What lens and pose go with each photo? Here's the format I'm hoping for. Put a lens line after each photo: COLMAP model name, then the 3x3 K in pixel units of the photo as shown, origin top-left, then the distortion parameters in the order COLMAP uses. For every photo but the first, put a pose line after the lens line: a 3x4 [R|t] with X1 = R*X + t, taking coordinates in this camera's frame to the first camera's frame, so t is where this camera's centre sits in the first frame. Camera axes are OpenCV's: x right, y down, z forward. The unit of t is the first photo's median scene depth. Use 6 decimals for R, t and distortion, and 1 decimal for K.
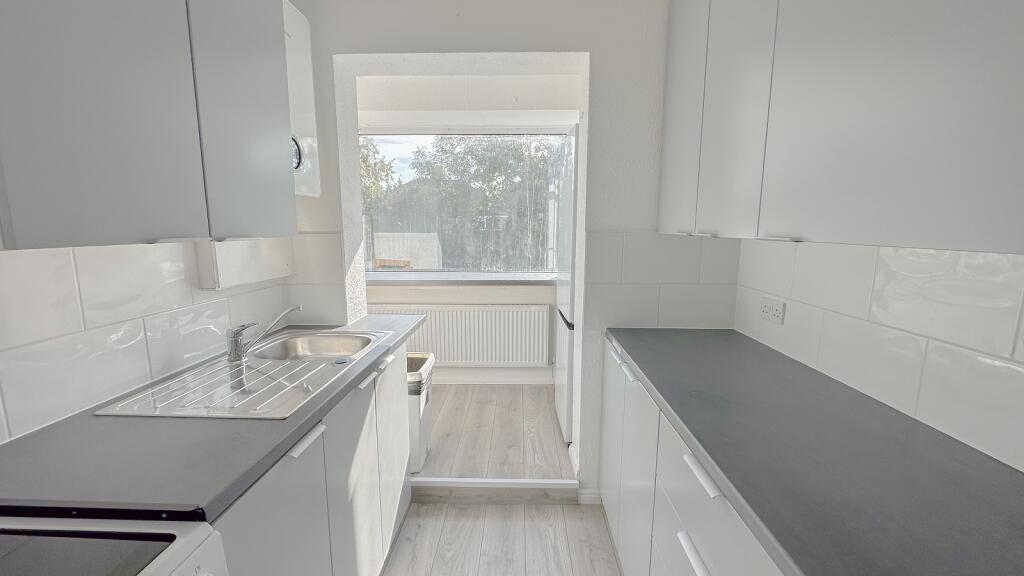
lens RADIAL K [[422.6, 0, 511.0], [0, 422.6, 288.2], [0, 0, 1]] dist [-0.004477, 0.000278]
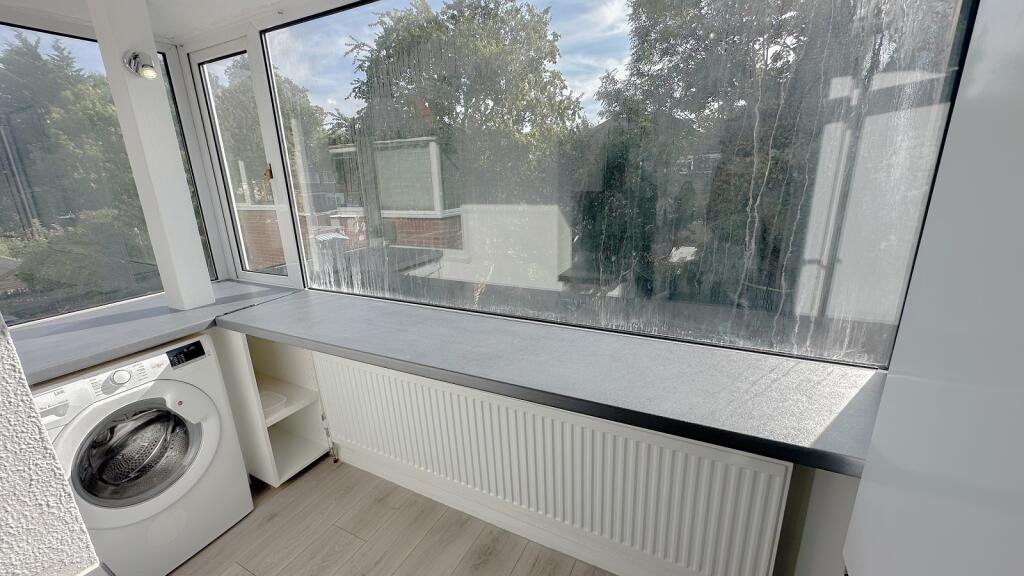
lens RADIAL K [[422.6, 0, 509.0], [0, 422.6, 290.2], [0, 0, 1]] dist [-0.004477, 0.000278]
pose [[0.899470, 0.087067, -0.428220, -0.006337], [-0.029990, 0.989939, 0.138283, -0.022291], [0.435952, -0.111539, 0.893032, 0.121148]]
